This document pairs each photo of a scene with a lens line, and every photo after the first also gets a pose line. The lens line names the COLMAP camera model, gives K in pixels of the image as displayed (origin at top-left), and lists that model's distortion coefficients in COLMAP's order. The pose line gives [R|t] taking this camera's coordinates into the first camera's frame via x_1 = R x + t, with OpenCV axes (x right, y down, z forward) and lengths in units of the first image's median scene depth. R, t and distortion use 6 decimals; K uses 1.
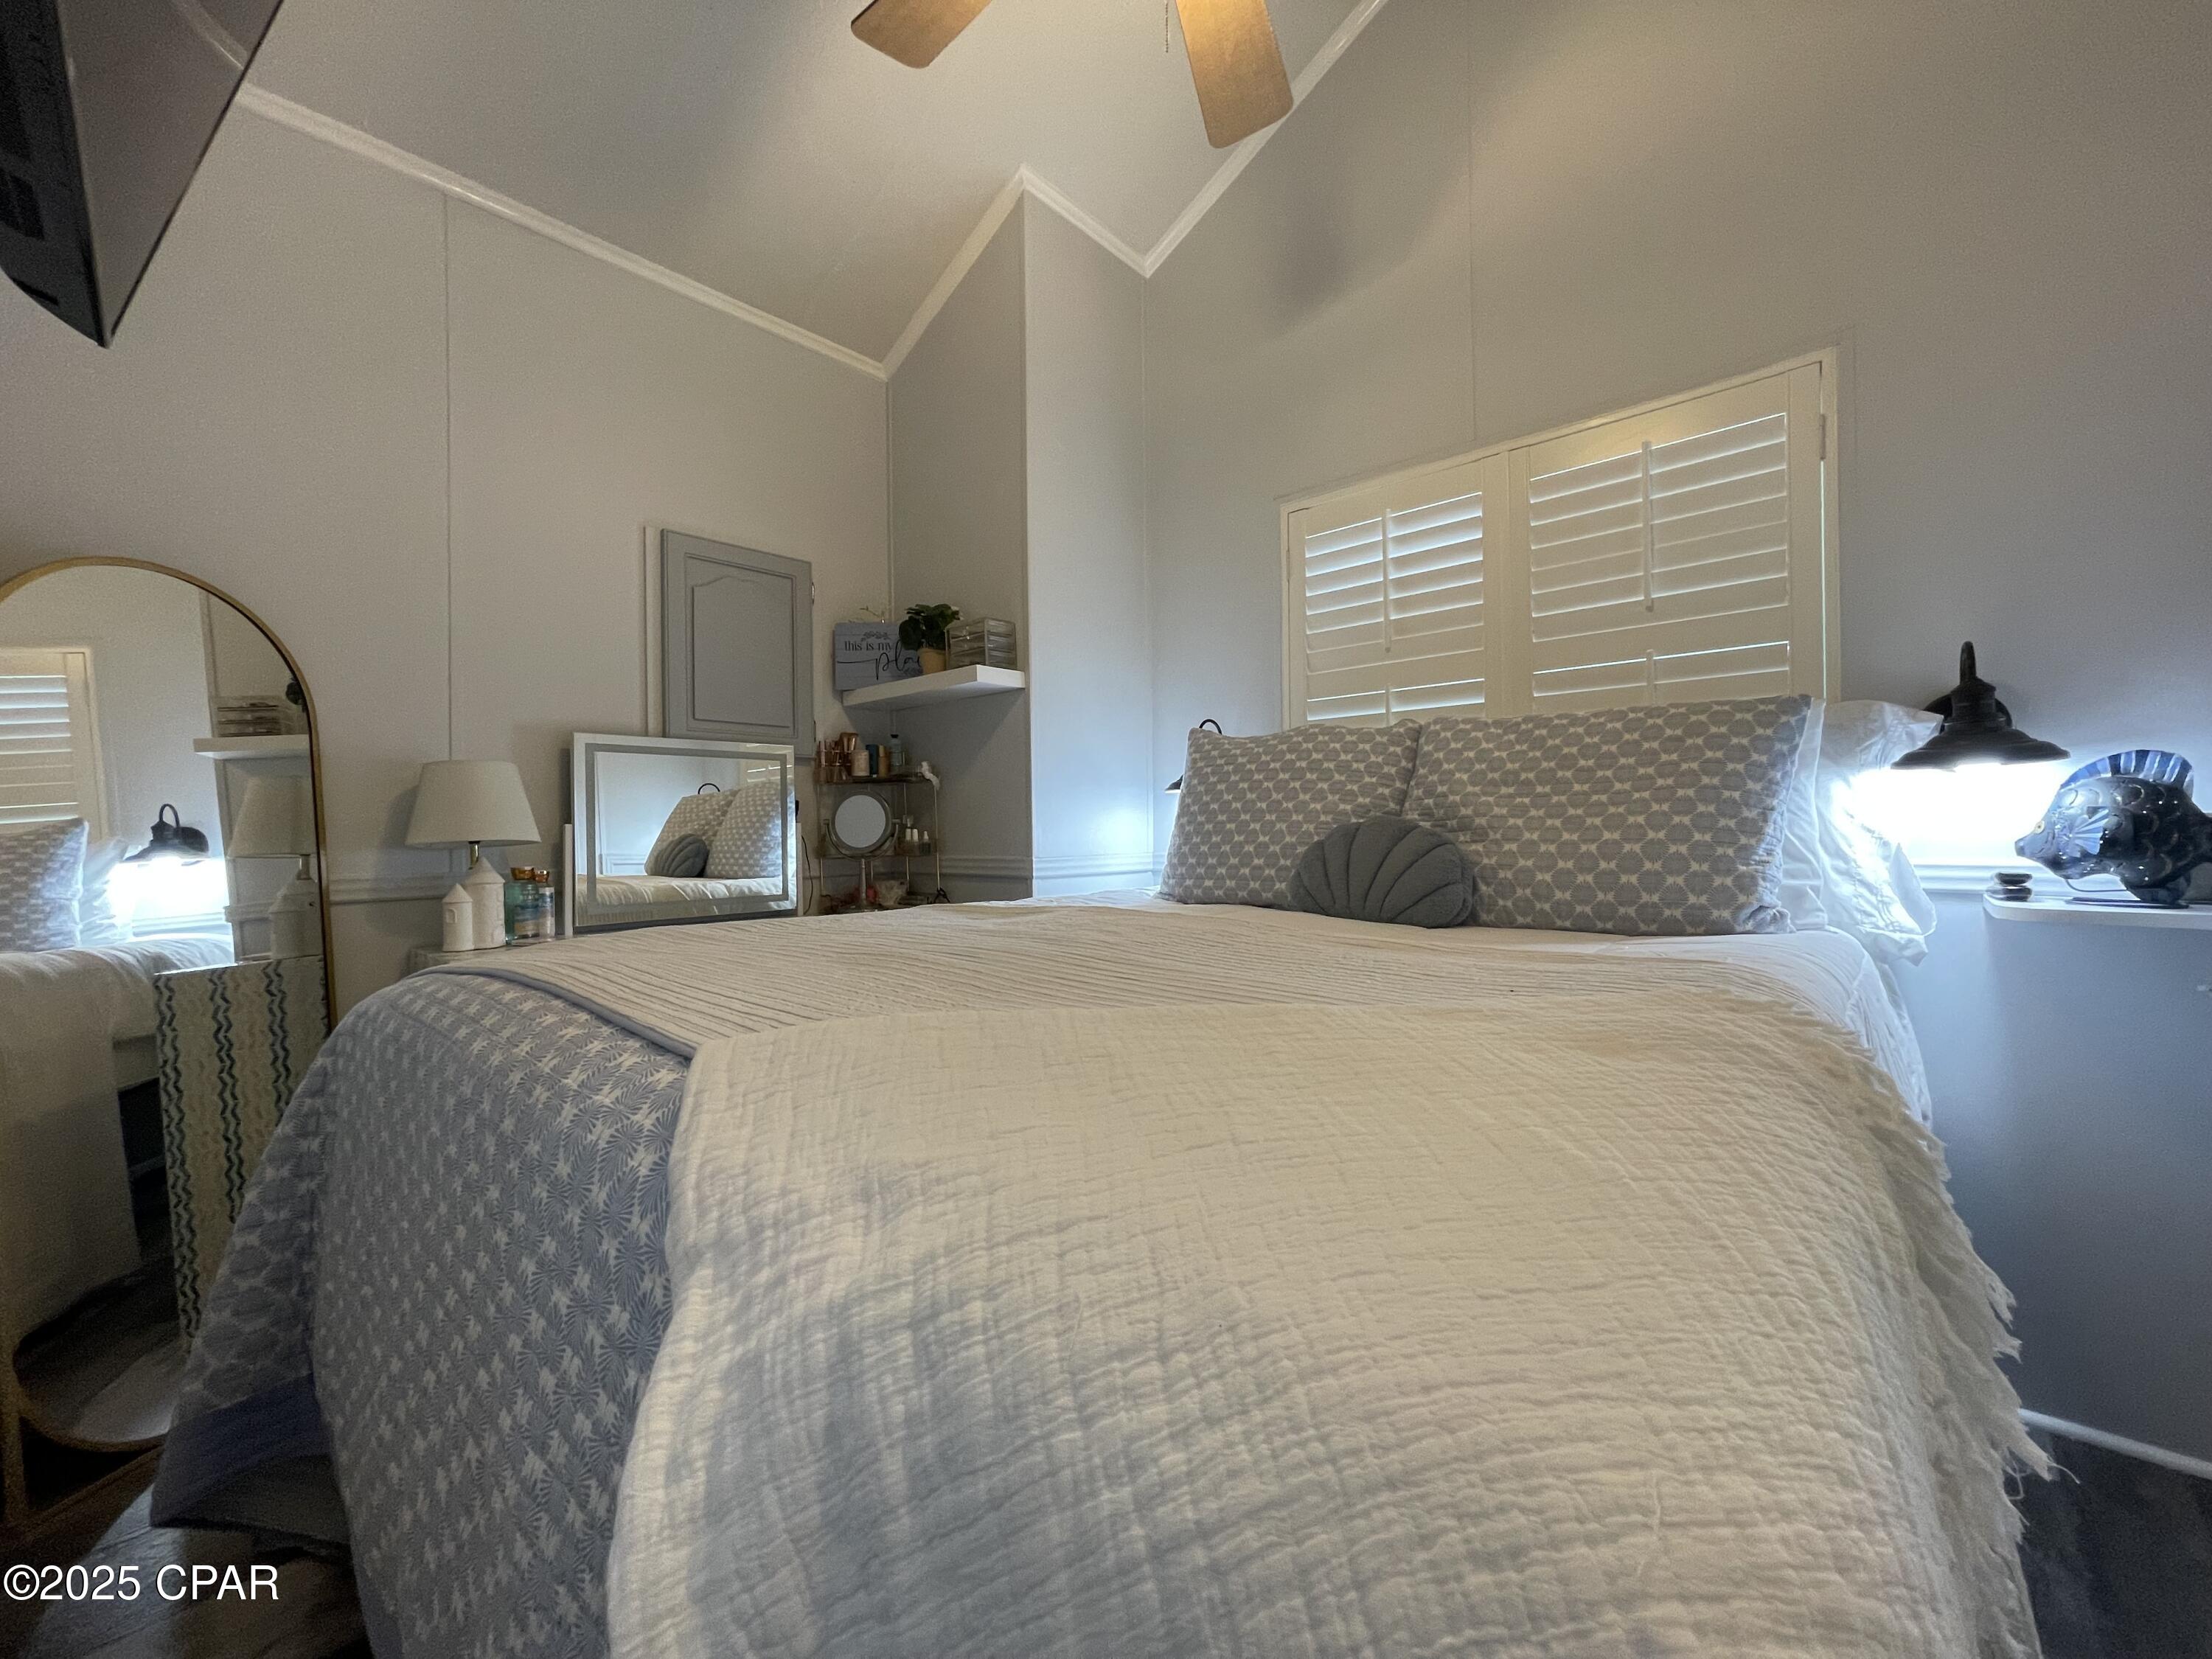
lens RADIAL K [[877.0, 0, 1101.3], [0, 877.0, 837.8], [0, 0, 1]] dist [-0.012648, 0.008272]
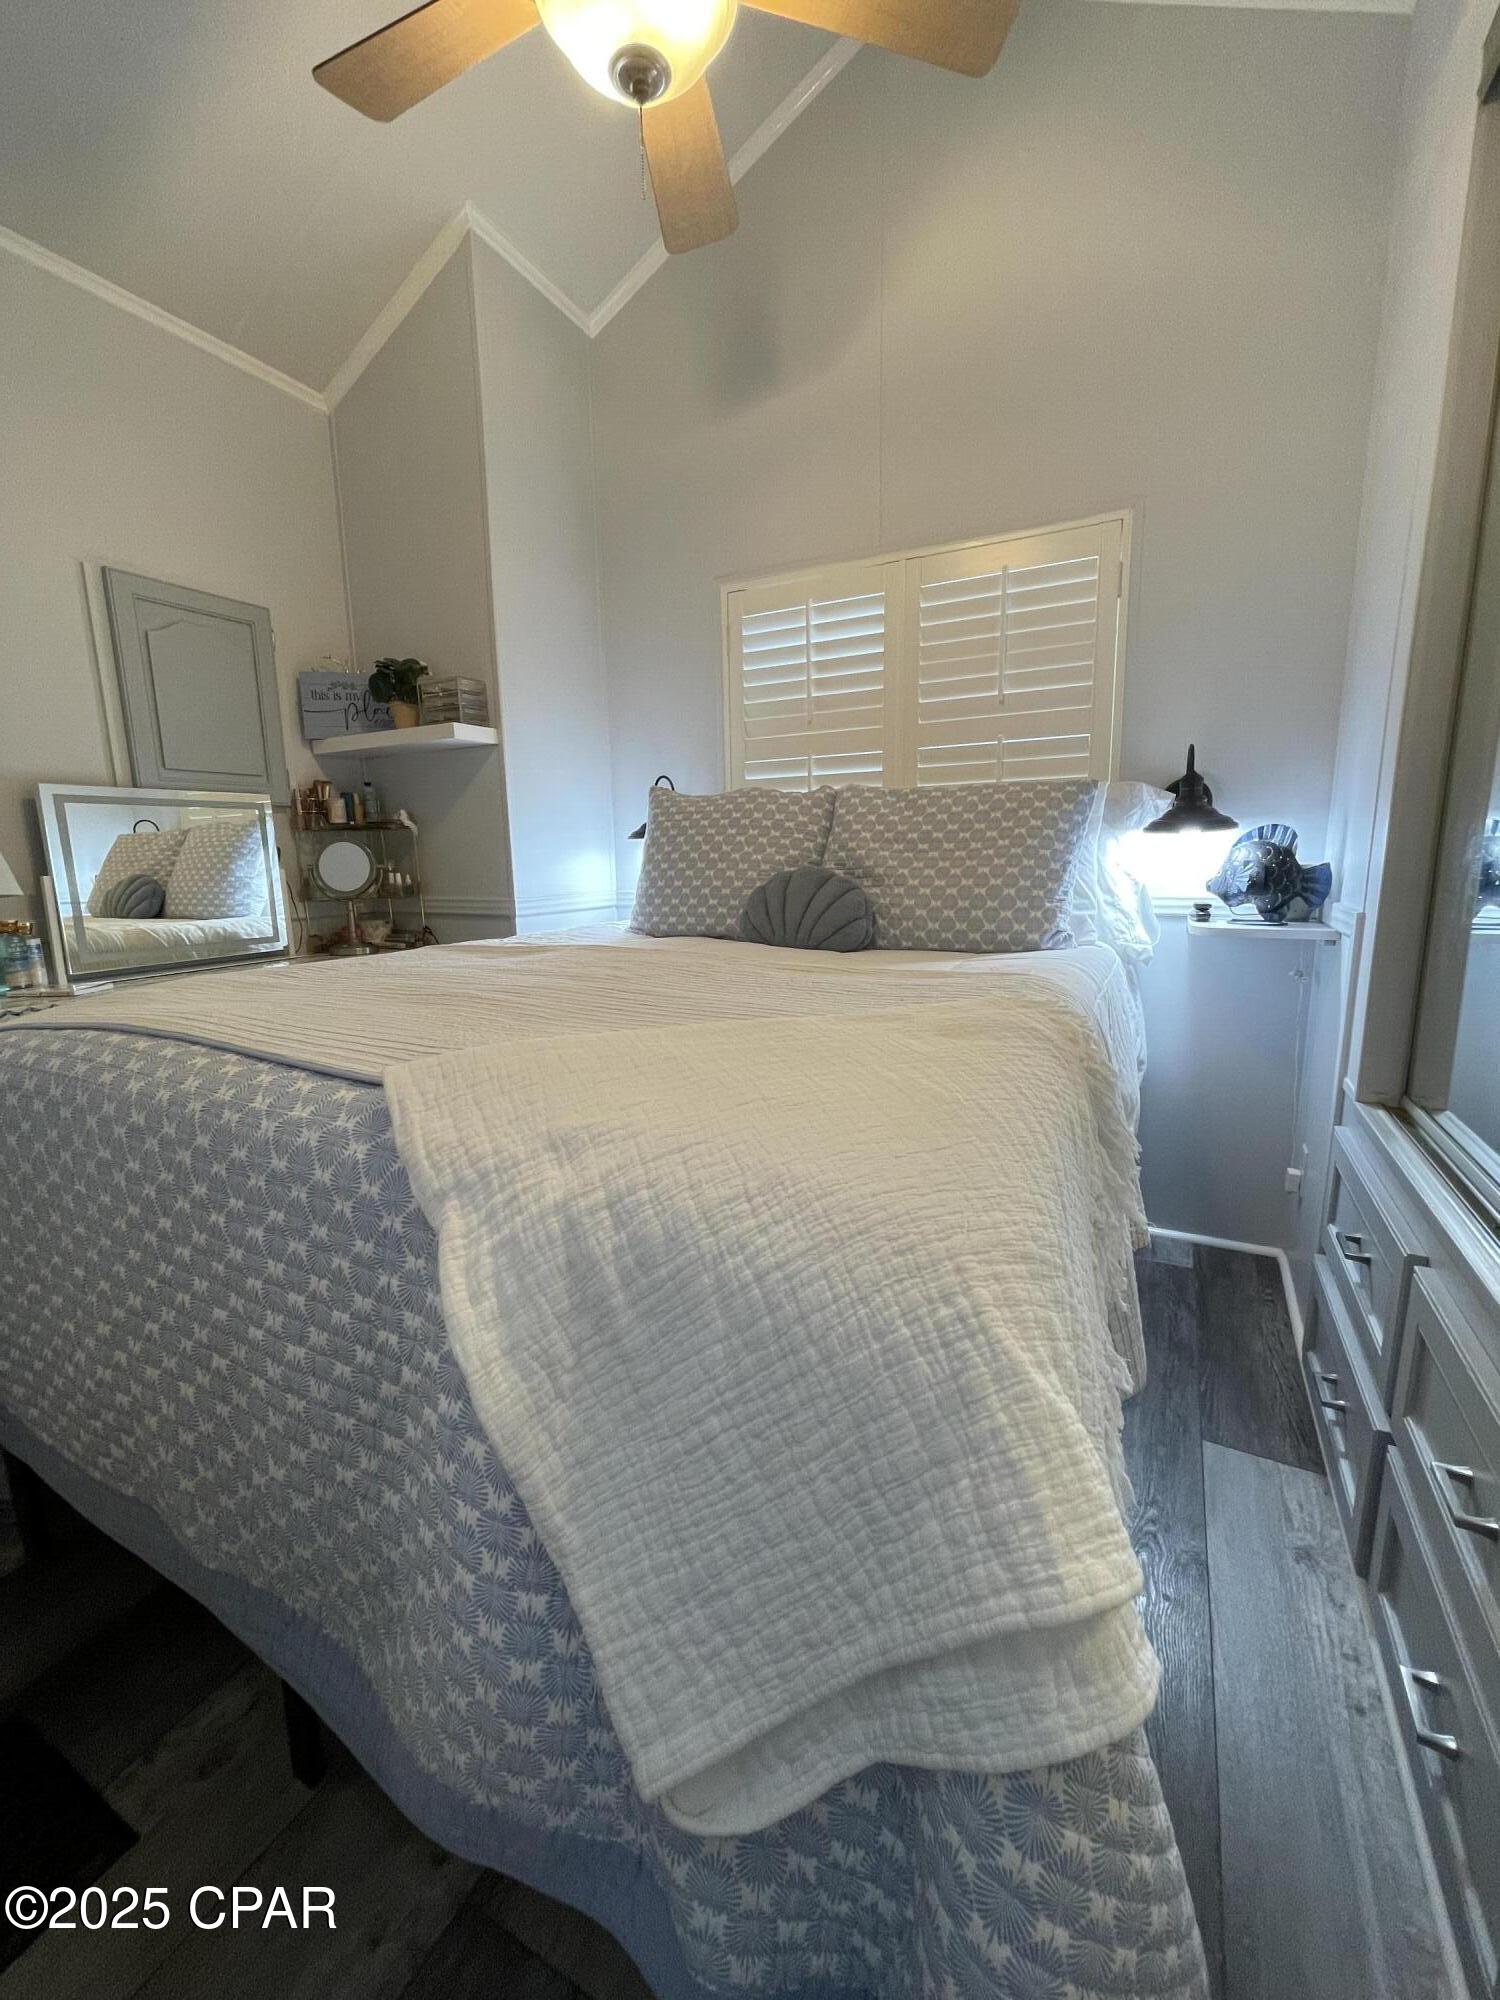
lens RADIAL K [[806.8, 0, 740.6], [0, 806.8, 994.6], [0, 0, 1]] dist [0.001208, 0.000288]
pose [[0.967768, -0.048346, 0.247158, -0.091858], [0.006575, 0.985917, 0.167109, -0.043155], [-0.251757, -0.160098, 0.954457, -0.164245]]
